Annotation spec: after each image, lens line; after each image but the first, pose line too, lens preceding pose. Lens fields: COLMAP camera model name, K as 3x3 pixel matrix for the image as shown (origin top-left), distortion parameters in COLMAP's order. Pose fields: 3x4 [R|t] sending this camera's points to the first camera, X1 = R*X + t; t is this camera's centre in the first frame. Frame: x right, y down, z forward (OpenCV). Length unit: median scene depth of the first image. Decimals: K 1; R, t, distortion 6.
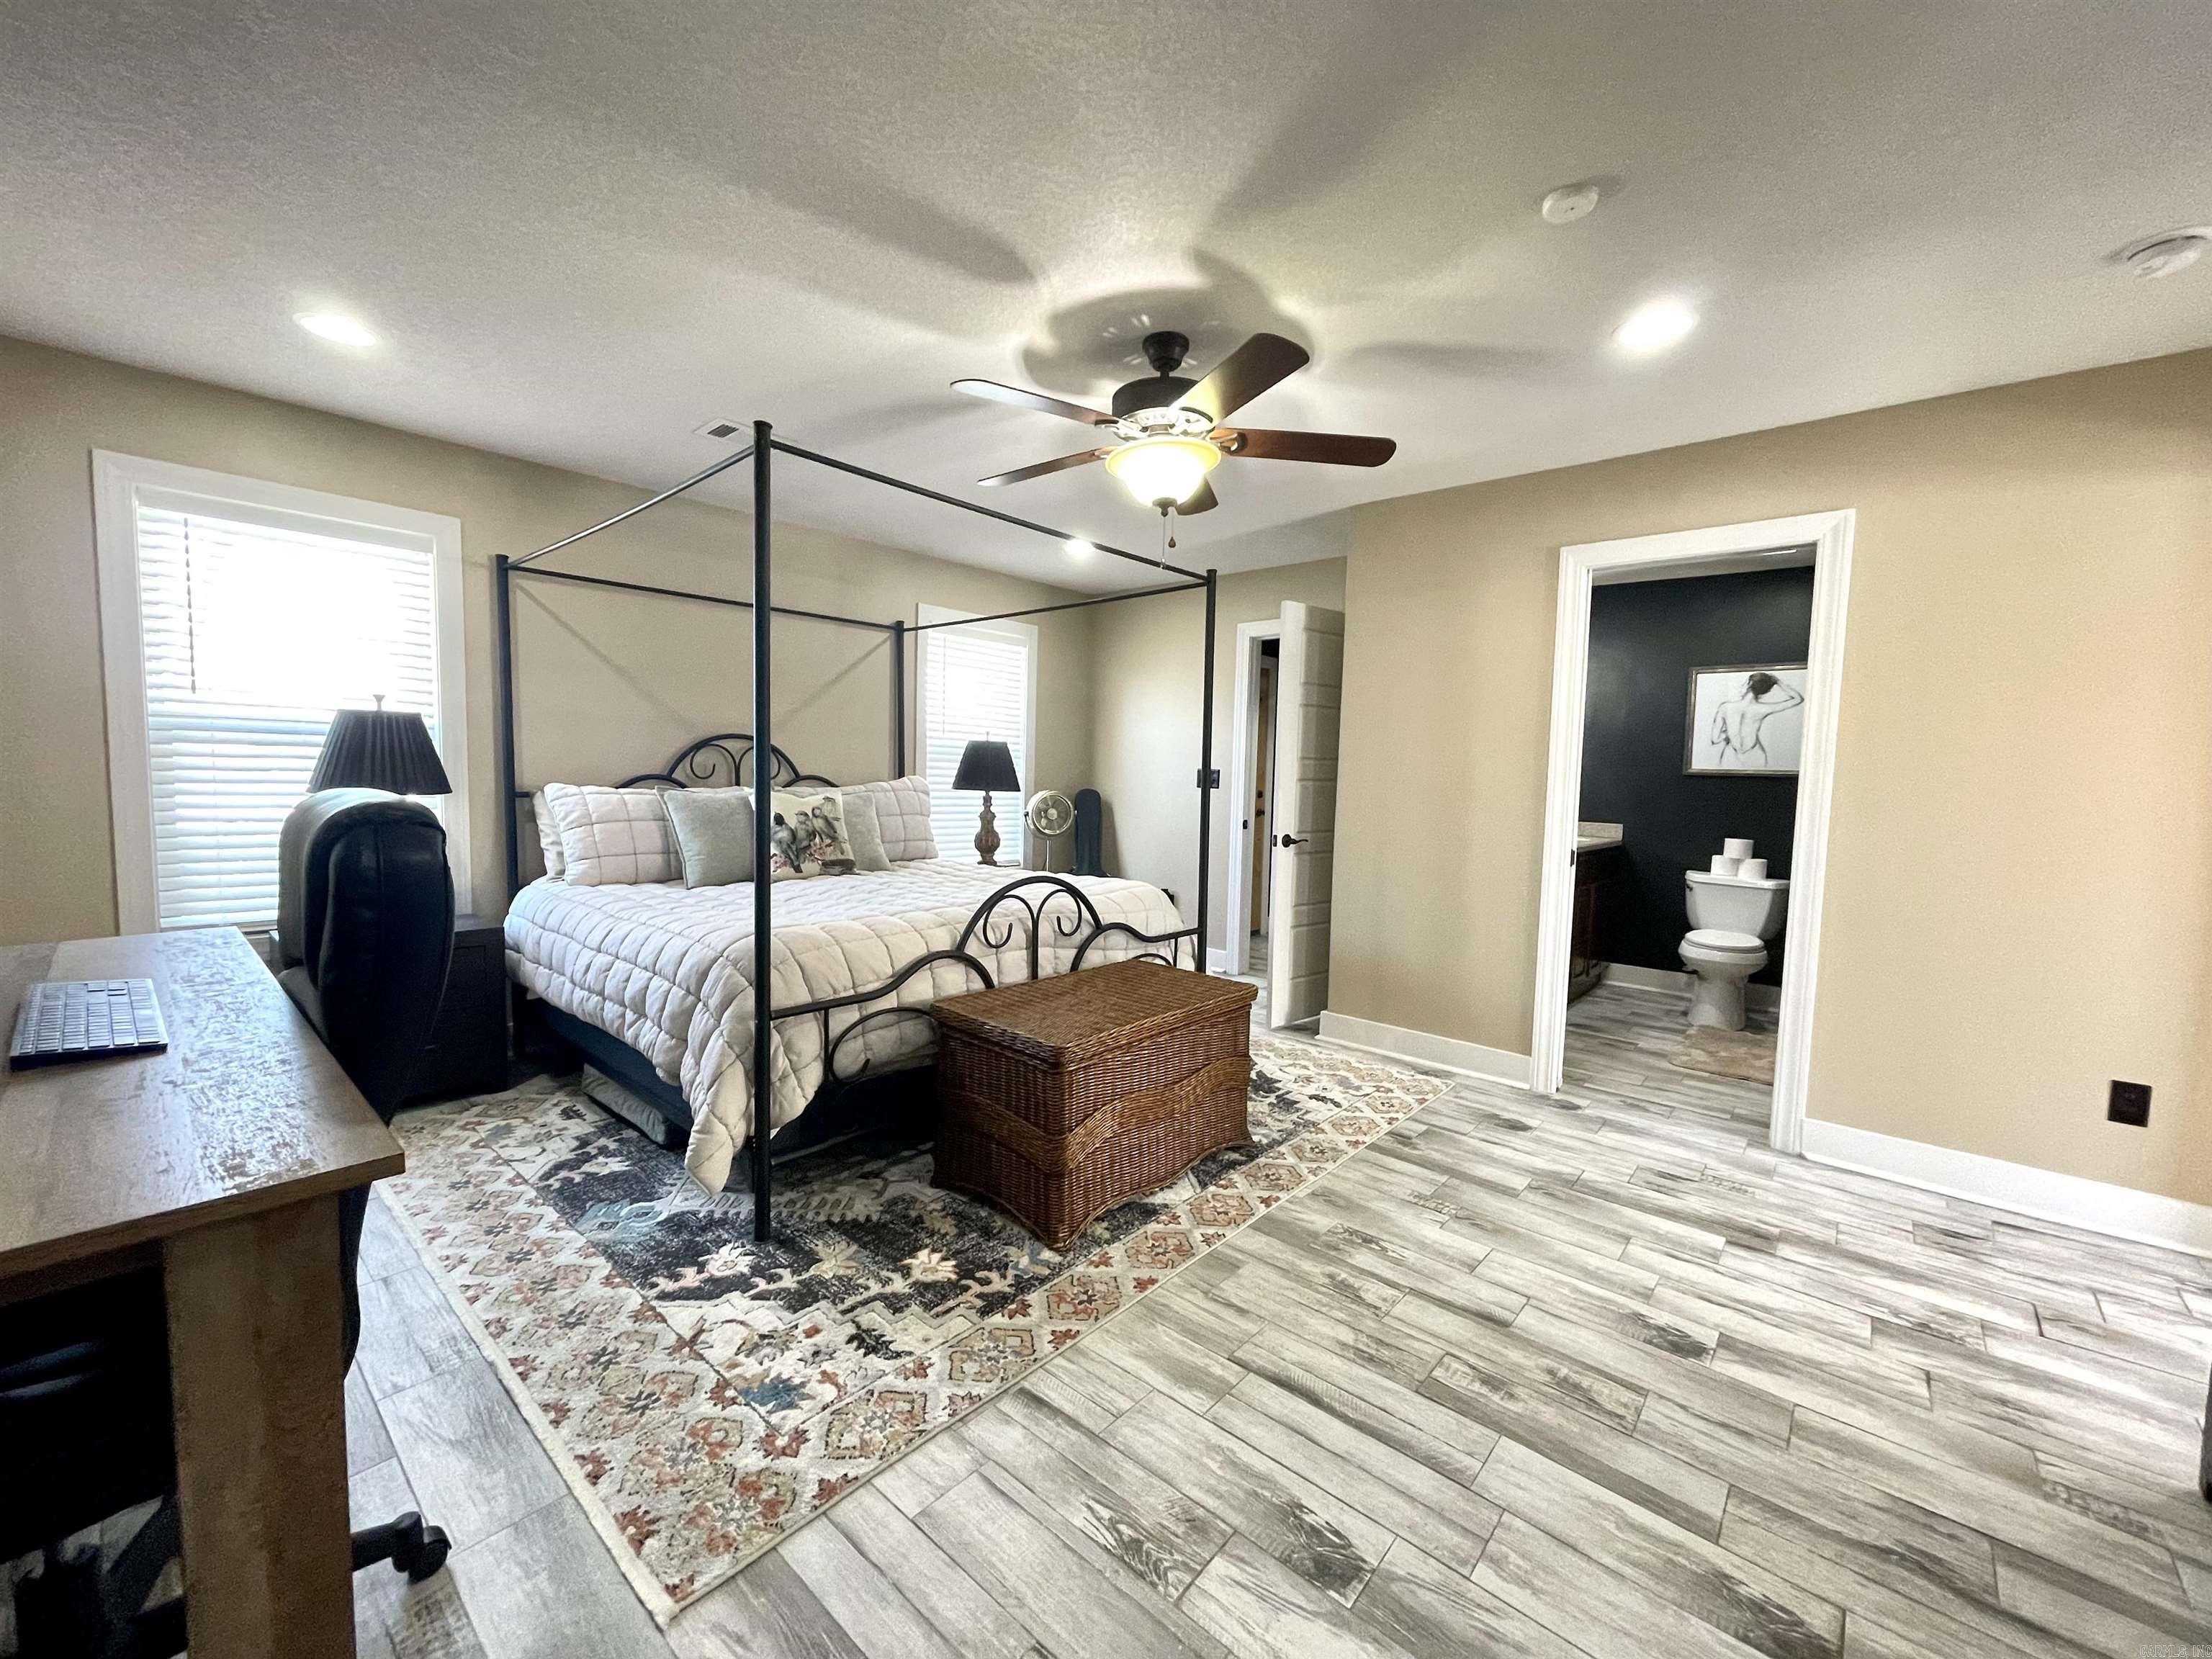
lens RADIAL K [[898.9, 0, 1114.7], [0, 898.9, 826.2], [0, 0, 1]] dist [-0.004376, 0.001066]
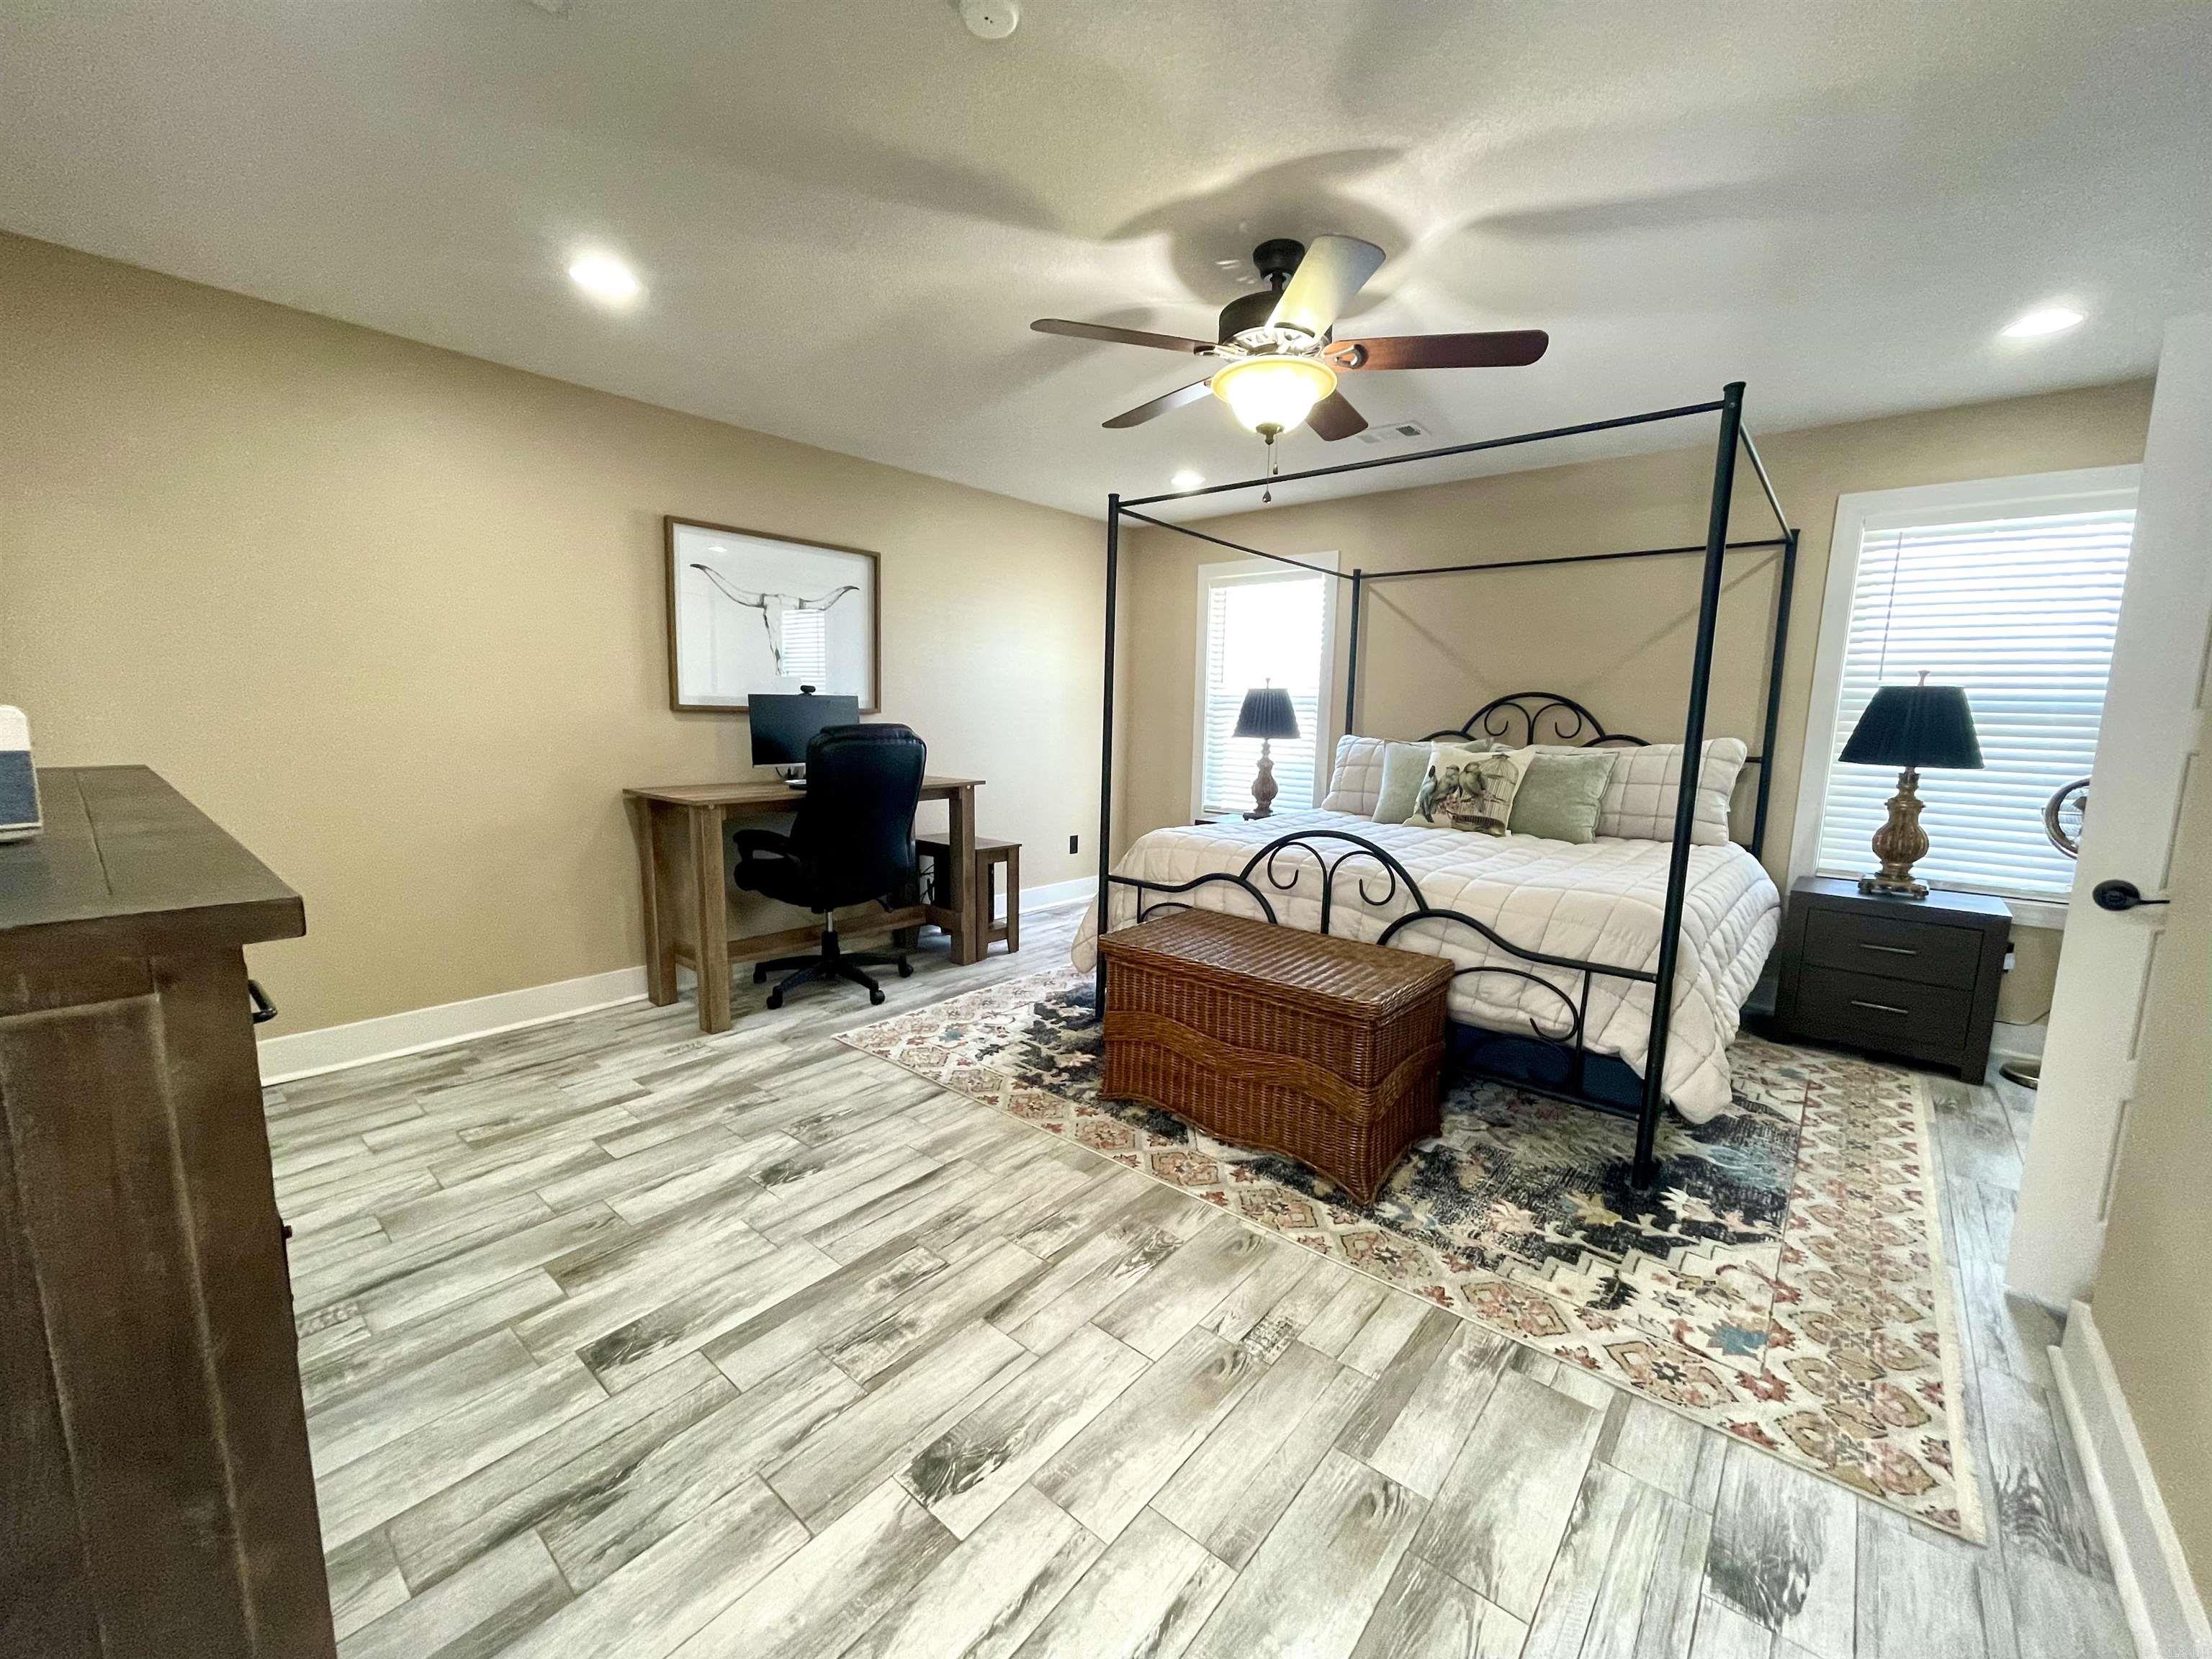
lens RADIAL K [[898.9, 0, 1084.2], [0, 898.9, 830.2], [0, 0, 1]] dist [-0.004376, 0.001066]
pose [[-0.006295, 0.115959, -0.993234, 1.105356], [-0.077233, 0.990230, 0.116098, -0.047852], [0.996993, 0.077442, 0.002722, 0.900958]]
